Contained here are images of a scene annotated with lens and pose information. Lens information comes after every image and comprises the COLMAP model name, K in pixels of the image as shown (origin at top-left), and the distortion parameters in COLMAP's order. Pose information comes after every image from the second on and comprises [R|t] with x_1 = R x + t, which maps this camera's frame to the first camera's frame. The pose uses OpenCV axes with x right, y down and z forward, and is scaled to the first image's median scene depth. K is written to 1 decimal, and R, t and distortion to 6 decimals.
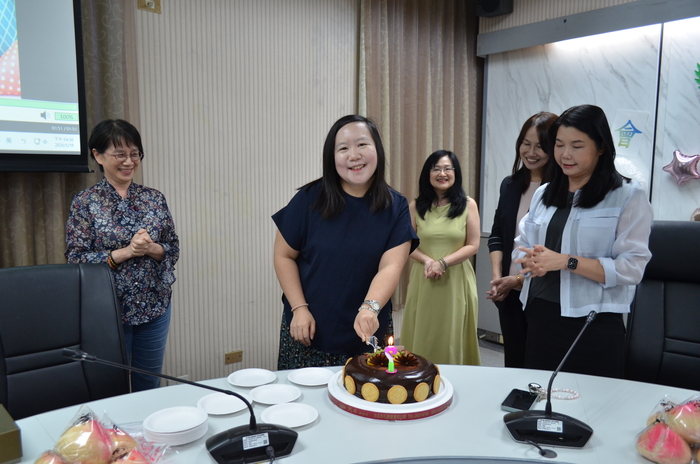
lens RADIAL K [[544.9, 0, 348.5], [0, 544.9, 236.4], [0, 0, 1]] dist [-0.020698, 0.012800]
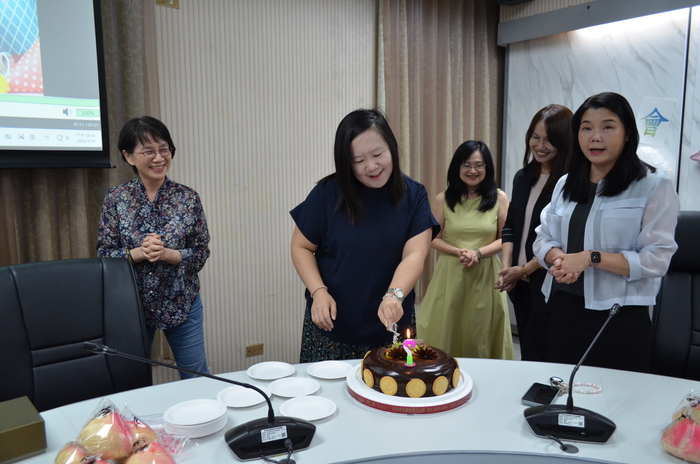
lens RADIAL K [[544.9, 0, 348.8], [0, 544.9, 236.5], [0, 0, 1]] dist [-0.020698, 0.012800]
pose [[0.999226, -0.006467, -0.038809, 0.004348], [0.006980, 0.999890, 0.013082, -0.000170], [0.038720, -0.013343, 0.999161, 0.003198]]
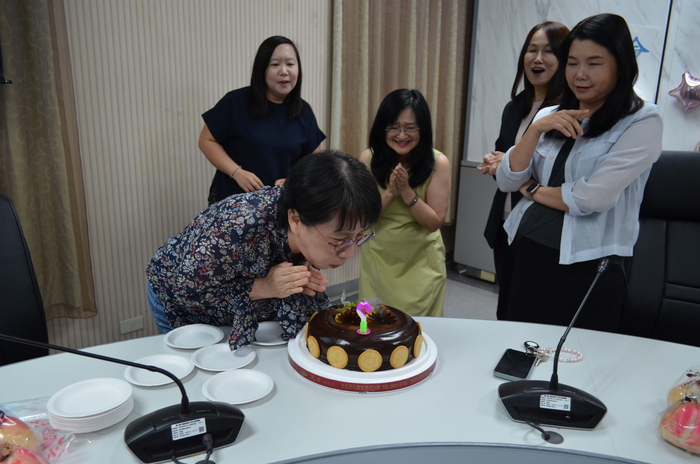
lens RADIAL K [[544.9, 0, 350.5], [0, 544.9, 237.6], [0, 0, 1]] dist [-0.020698, 0.012800]
pose [[0.998990, 0.006014, 0.044522, 0.013057], [-0.012016, 0.990664, 0.135796, -0.002869], [-0.043290, -0.136194, 0.989736, 0.125921]]
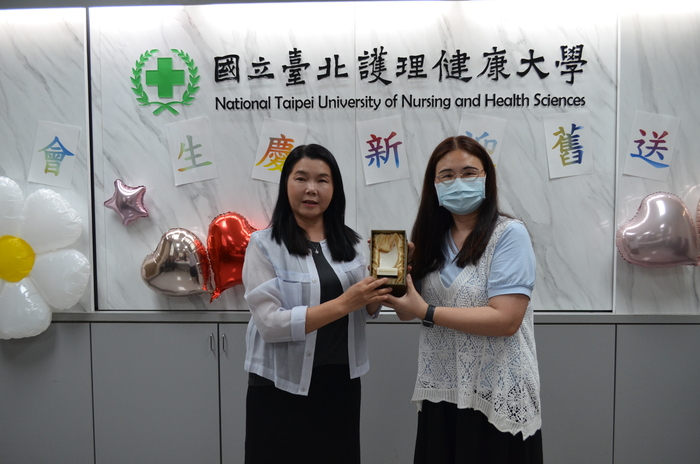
lens RADIAL K [[601.2, 0, 340.6], [0, 601.2, 246.5], [0, 0, 1]] dist [-0.025960, 0.004463]
pose [[0.707434, -0.065748, 0.703714, 0.302743], [0.092240, 0.995737, 0.000303, -0.049508], [-0.700734, 0.064696, 0.710483, 0.255863]]
